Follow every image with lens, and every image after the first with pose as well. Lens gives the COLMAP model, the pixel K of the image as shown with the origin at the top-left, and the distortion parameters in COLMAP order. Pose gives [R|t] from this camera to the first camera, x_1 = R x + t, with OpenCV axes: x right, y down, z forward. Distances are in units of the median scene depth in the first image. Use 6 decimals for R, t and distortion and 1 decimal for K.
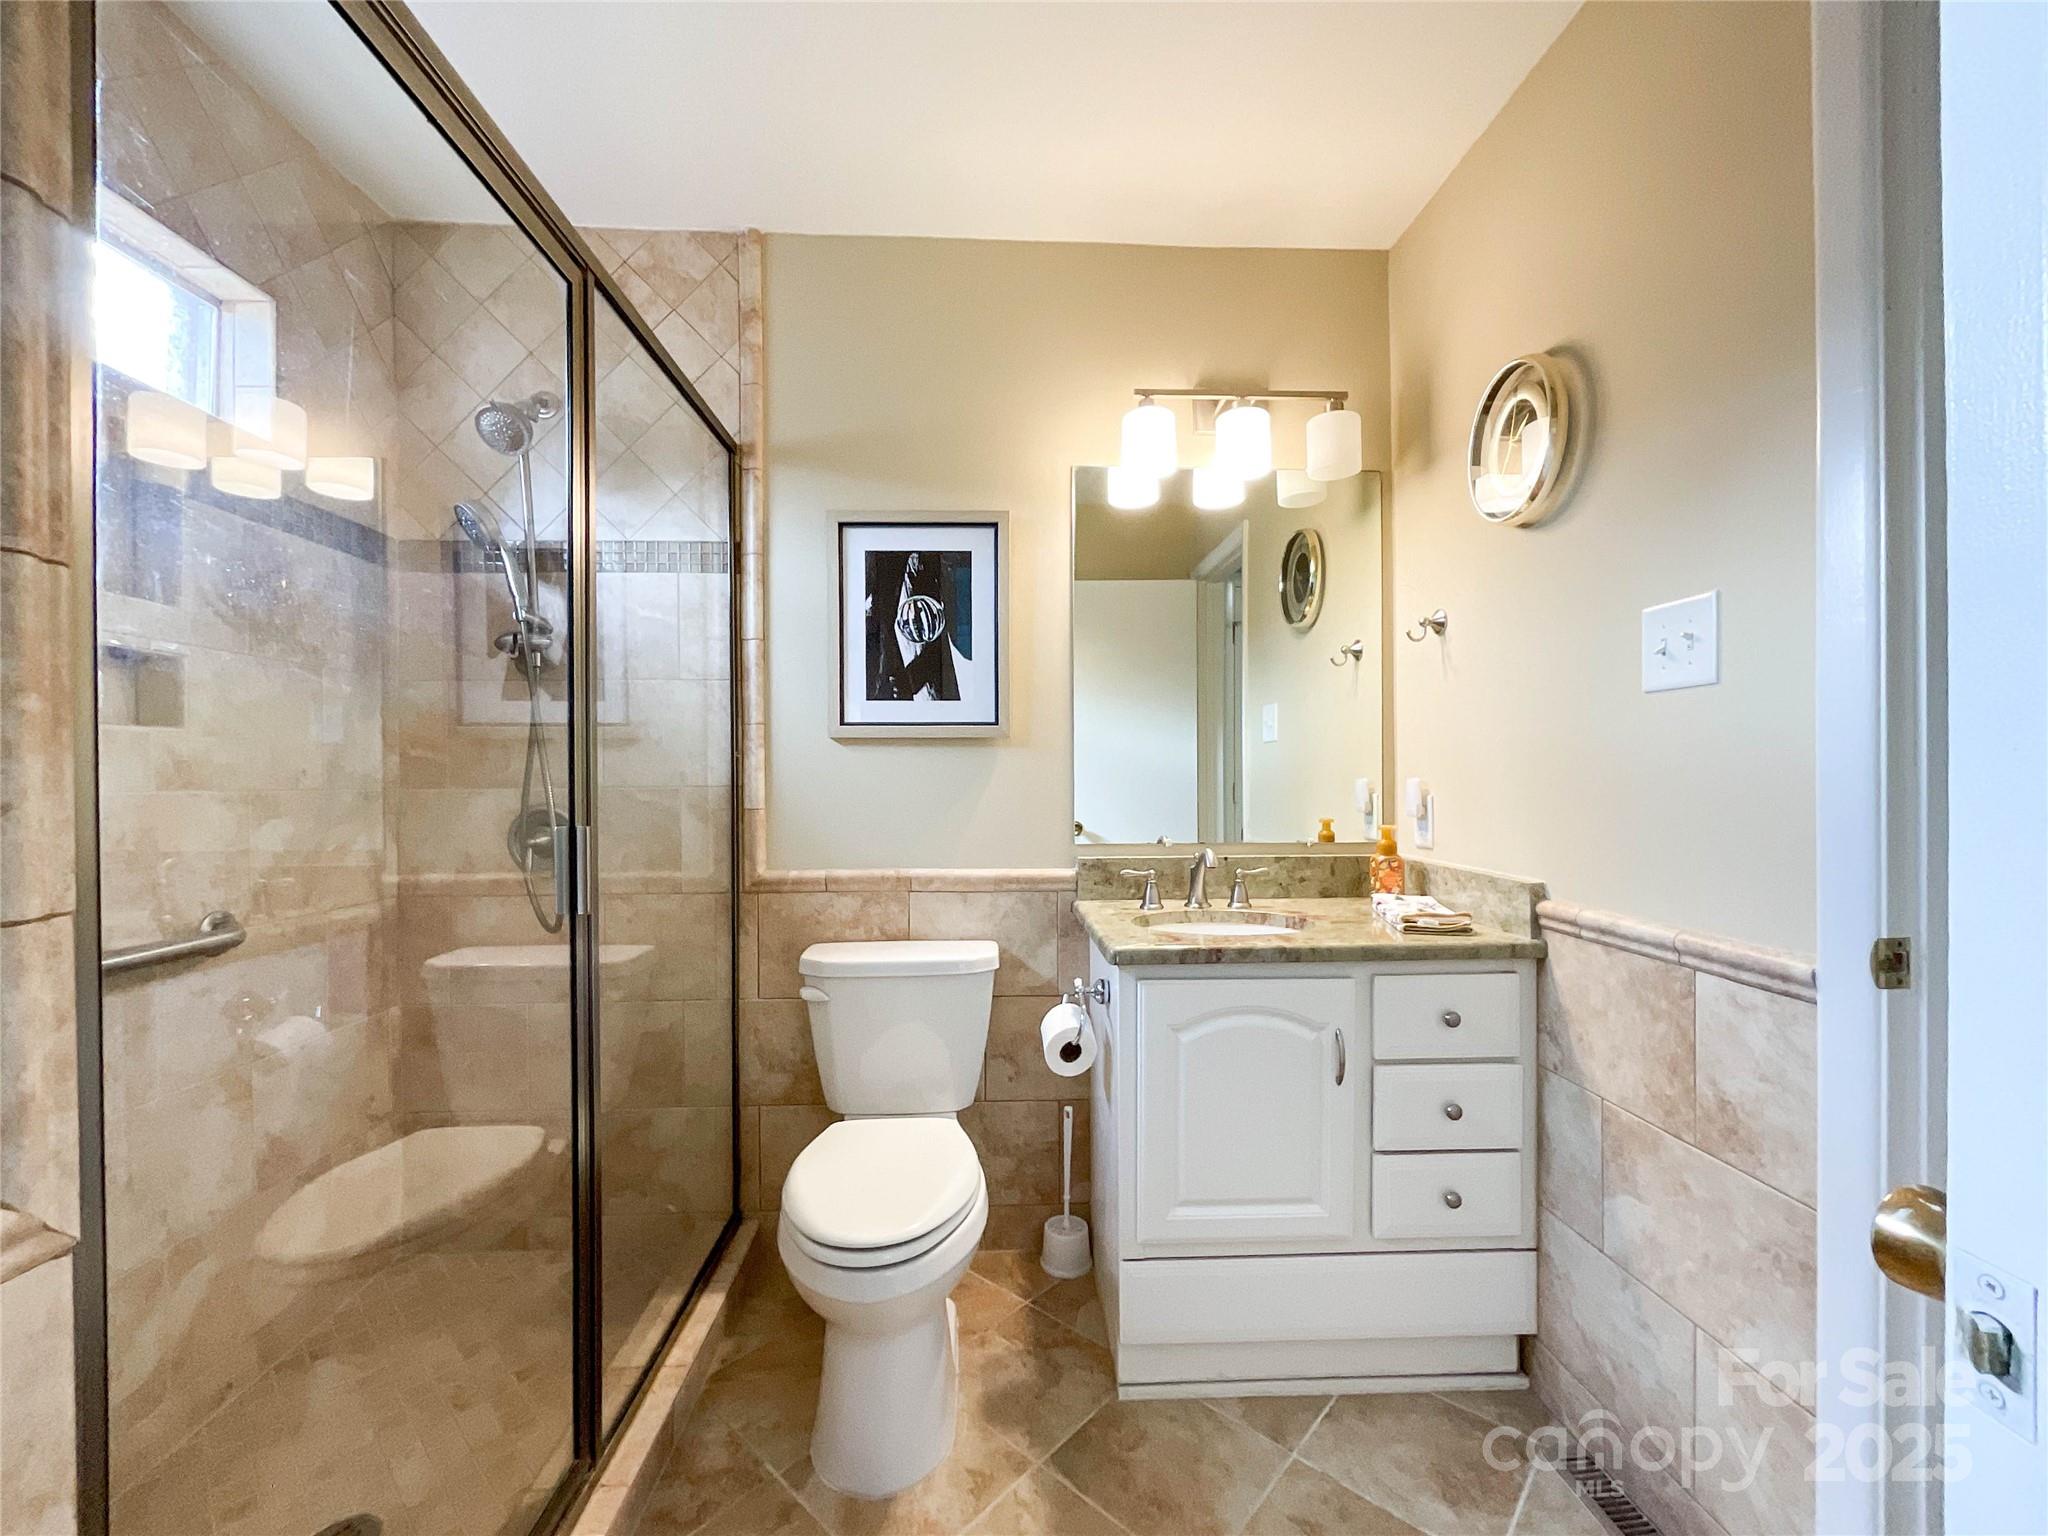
lens RADIAL K [[834.6, 0, 1016.7], [0, 834.6, 774.1], [0, 0, 1]] dist [0.001536, 0.000001]
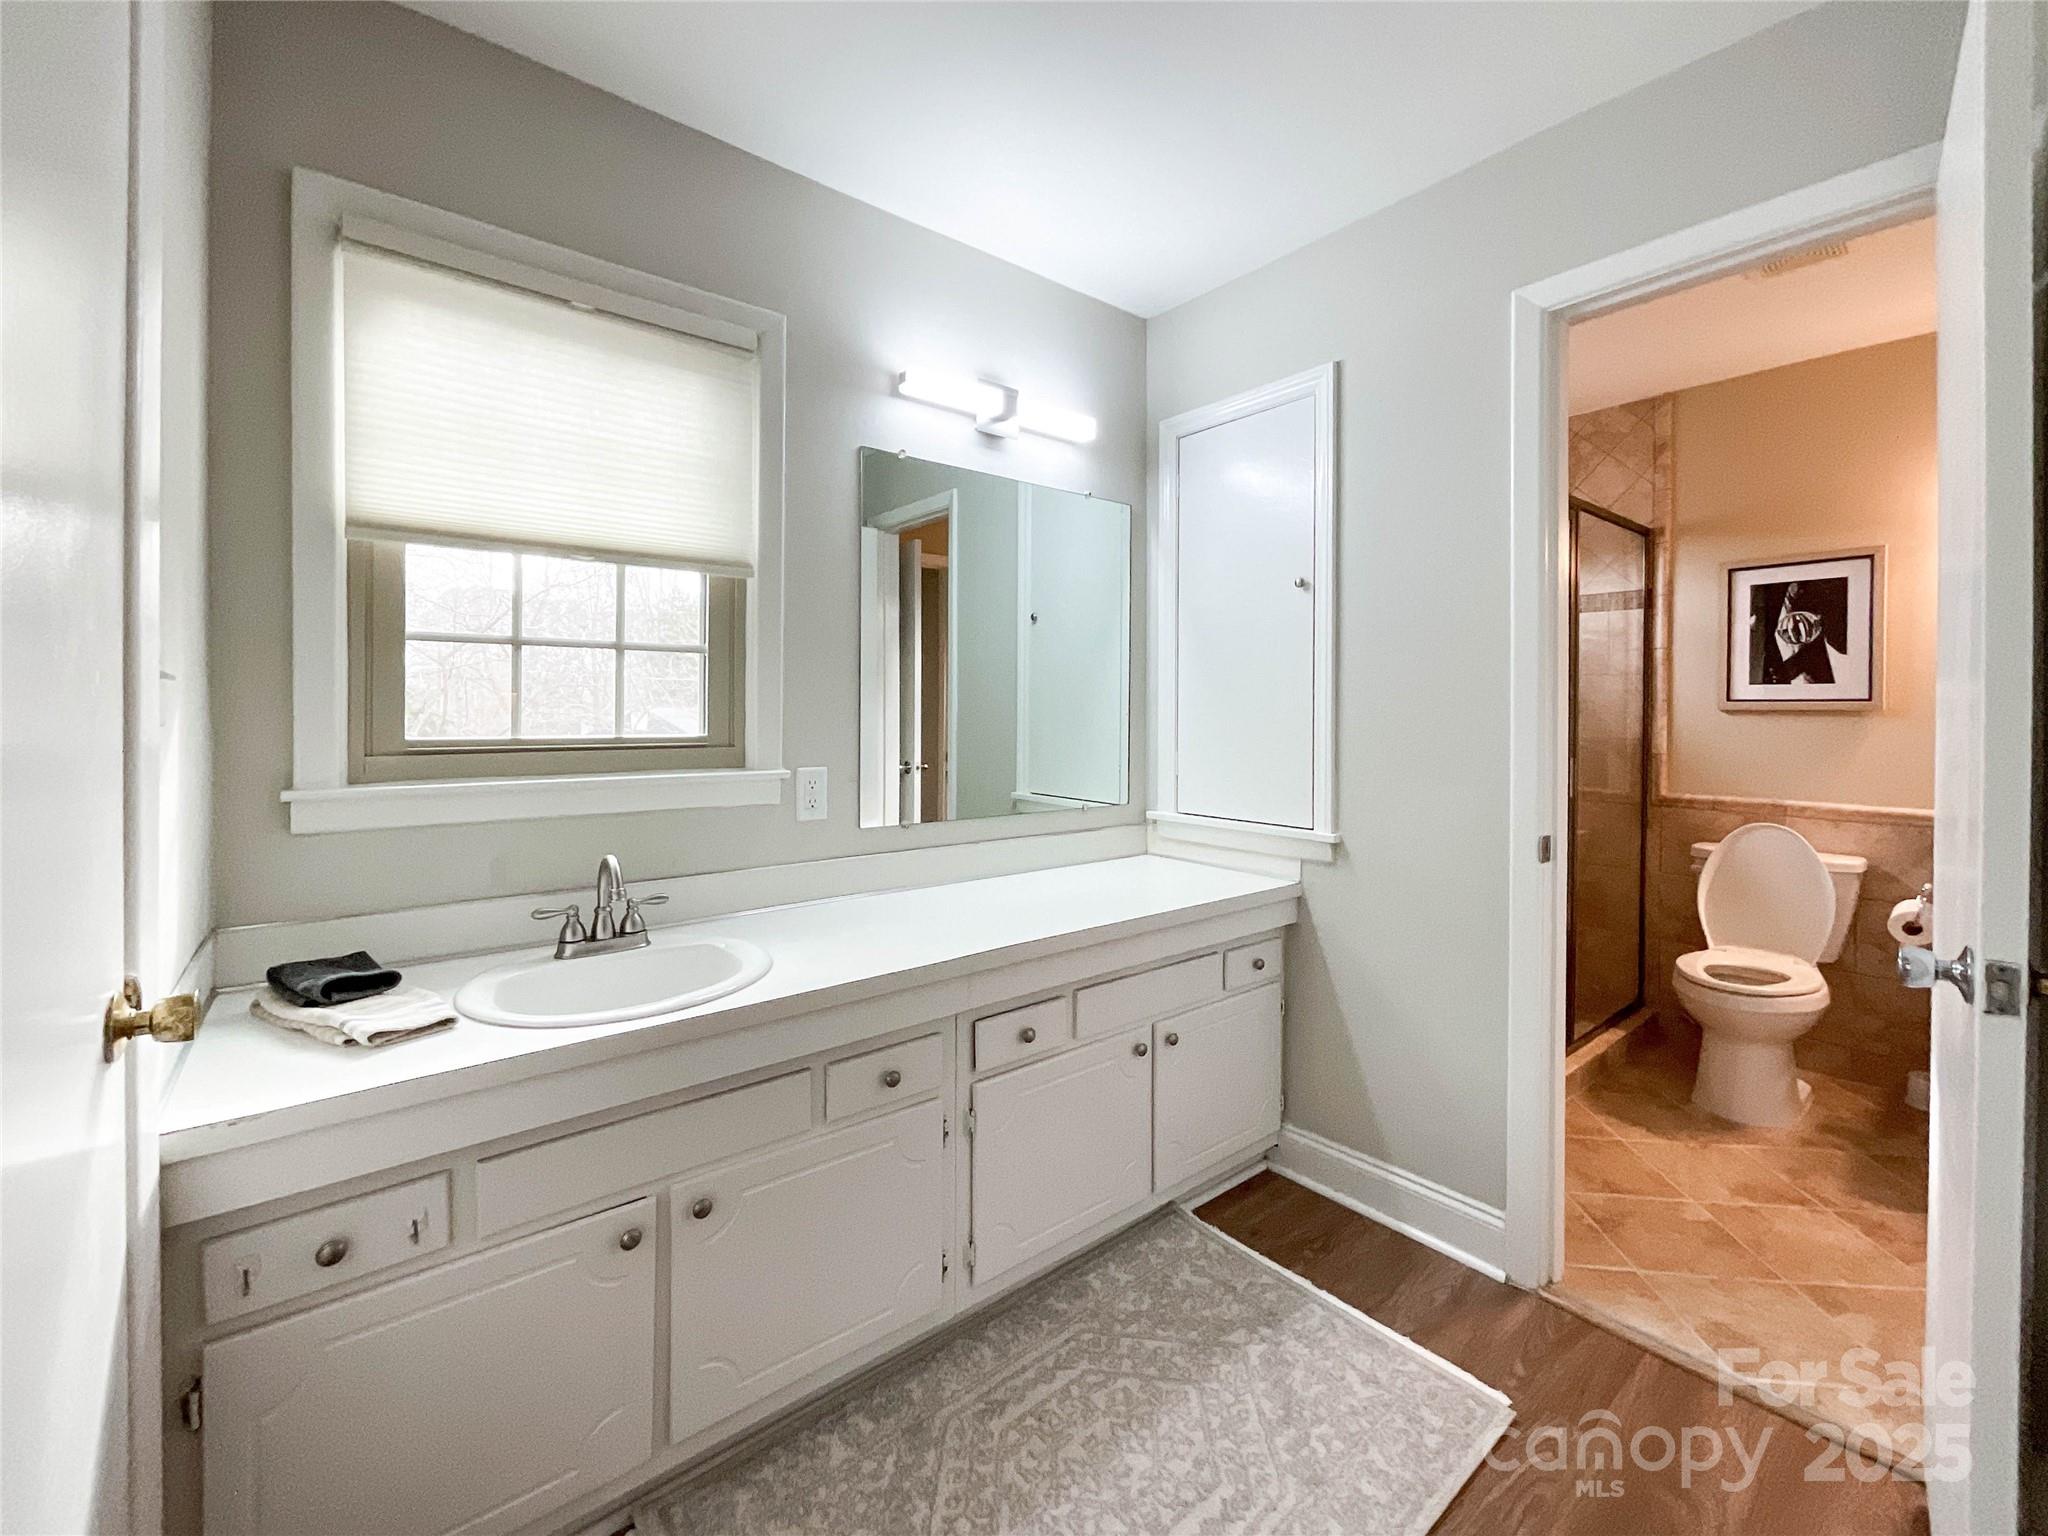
lens RADIAL K [[868.8, 0, 1030.3], [0, 868.8, 714.4], [0, 0, 1]] dist [0.010951, 0.000285]
pose [[0.601772, 0.013209, -0.798558, 0.299582], [-0.017784, 0.999837, 0.003137, -0.016761], [0.798470, 0.012314, 0.601909, -0.980239]]
